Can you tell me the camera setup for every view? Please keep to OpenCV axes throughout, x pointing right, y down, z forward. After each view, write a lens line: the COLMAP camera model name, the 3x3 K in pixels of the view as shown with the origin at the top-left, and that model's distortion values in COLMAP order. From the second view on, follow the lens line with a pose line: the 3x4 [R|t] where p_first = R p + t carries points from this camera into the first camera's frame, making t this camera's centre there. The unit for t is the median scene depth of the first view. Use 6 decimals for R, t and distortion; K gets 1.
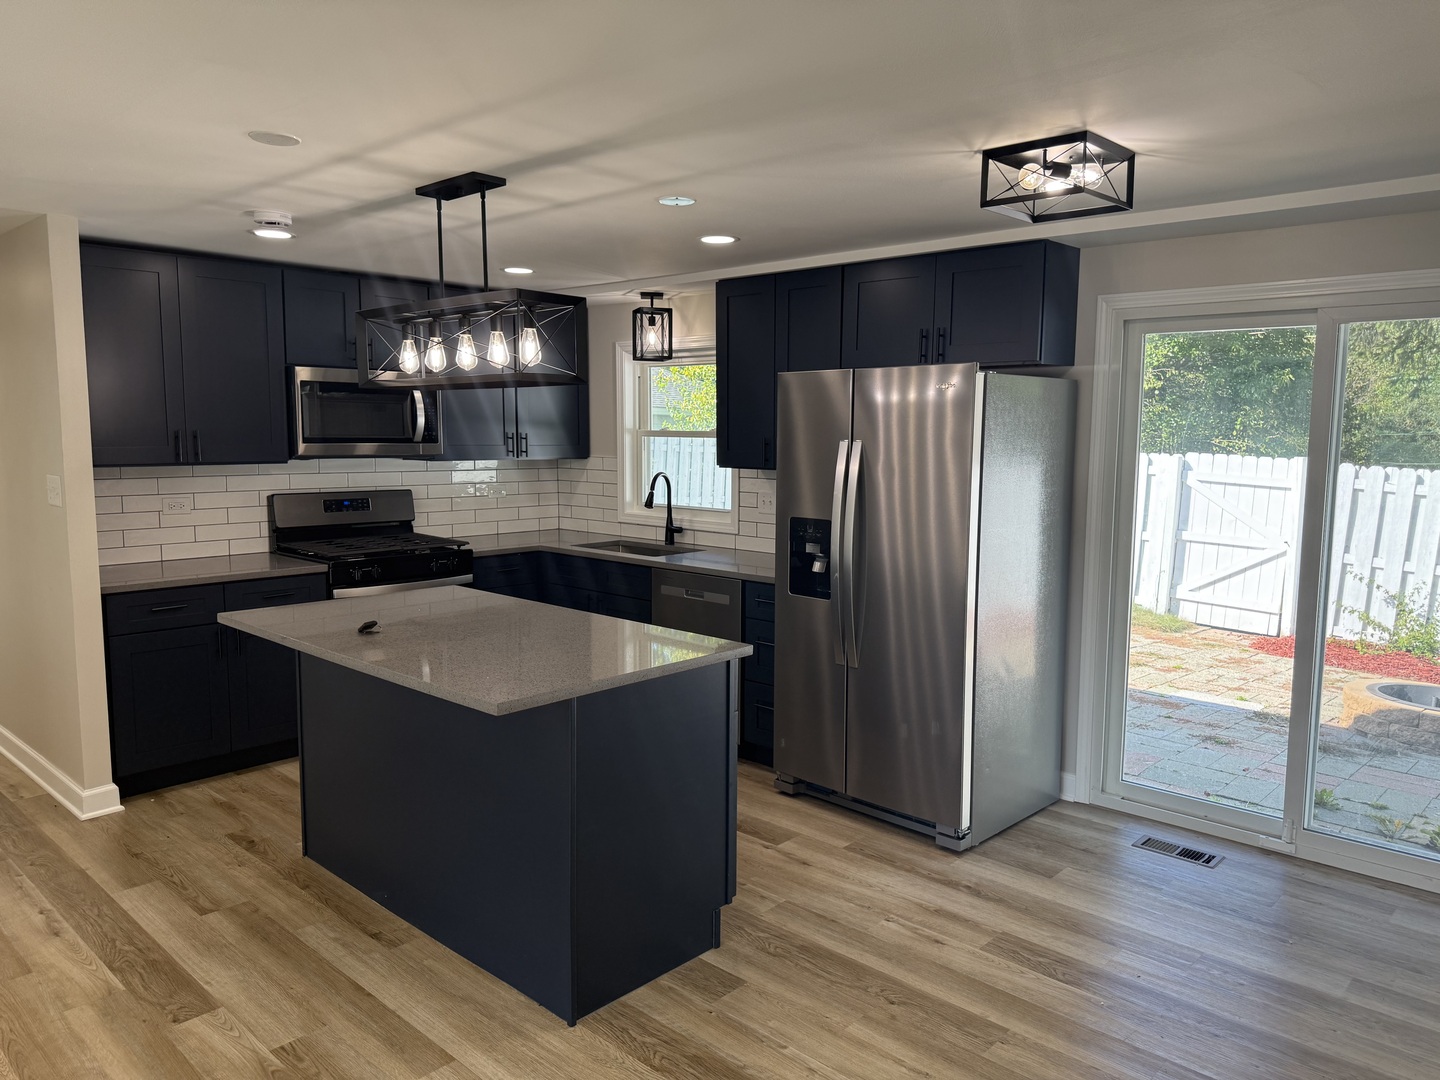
lens RADIAL K [[1006.7, 0, 719.0], [0, 1006.7, 529.8], [0, 0, 1]] dist [0.030143, -0.022039]
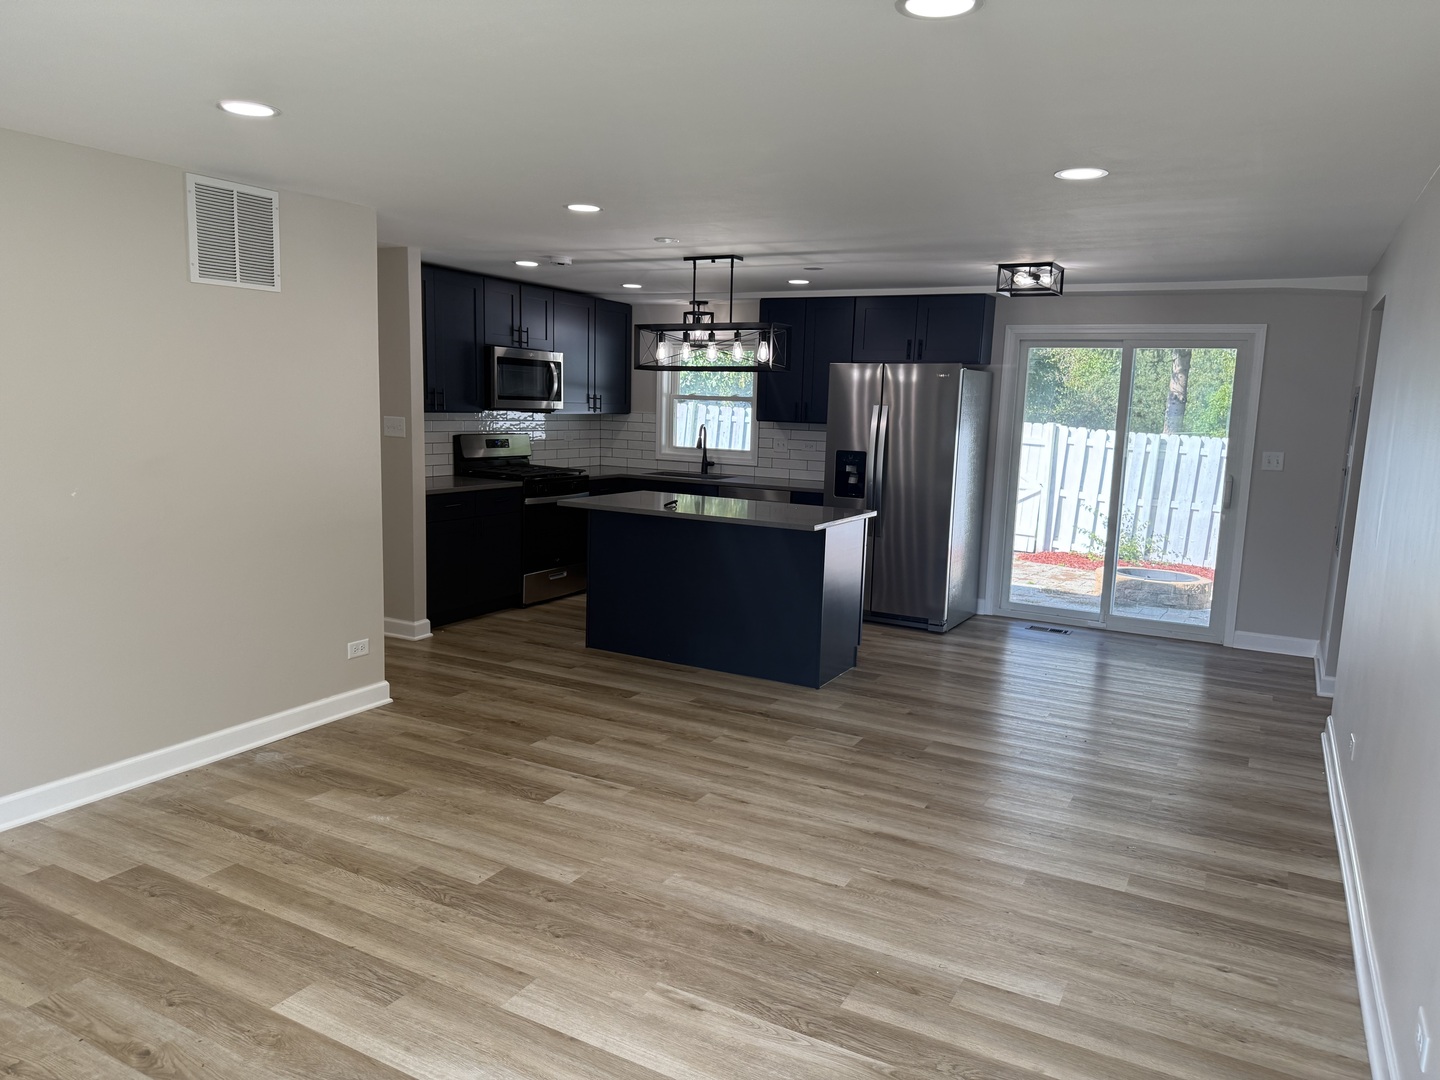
lens RADIAL K [[1006.7, 0, 721.8], [0, 1006.7, 544.8], [0, 0, 1]] dist [0.030143, -0.022039]
pose [[0.967414, -0.014664, 0.252776, -0.475783], [0.002162, 0.998764, 0.049666, 0.053811], [-0.253192, -0.047501, 0.966249, -0.511117]]
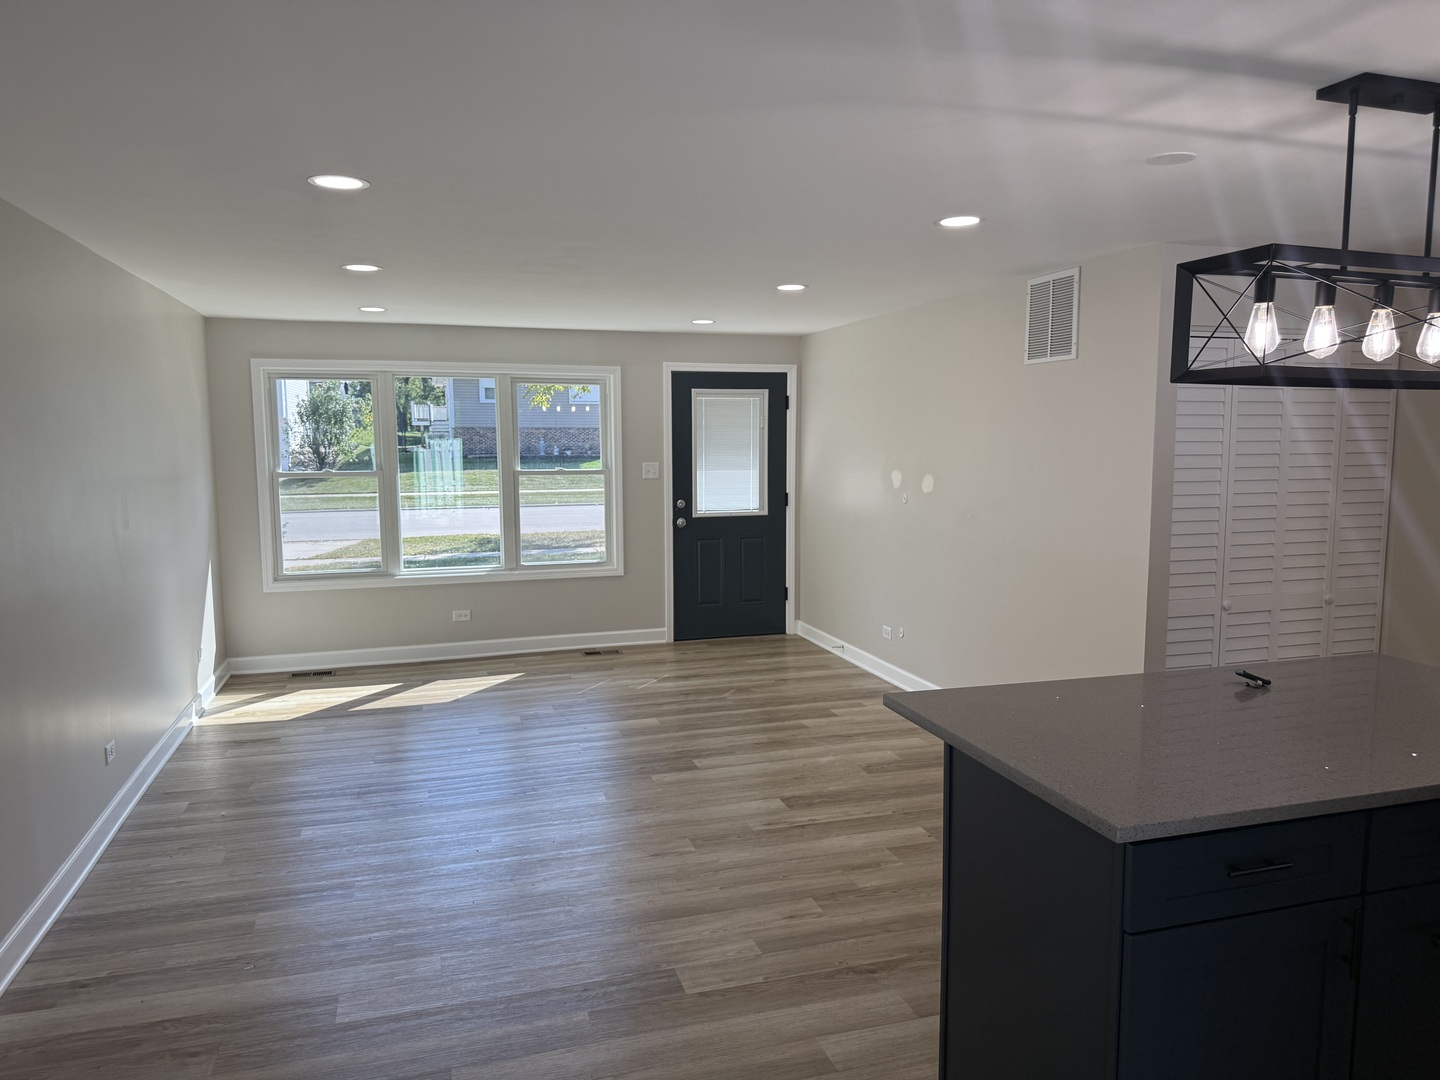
lens RADIAL K [[1006.7, 0, 721.1], [0, 1006.7, 544.6], [0, 0, 1]] dist [0.030143, -0.022039]
pose [[-0.493142, 0.096963, -0.864528, 0.414523], [-0.095951, 0.981644, 0.164830, -0.080783], [0.864641, 0.164237, -0.474787, 0.683394]]
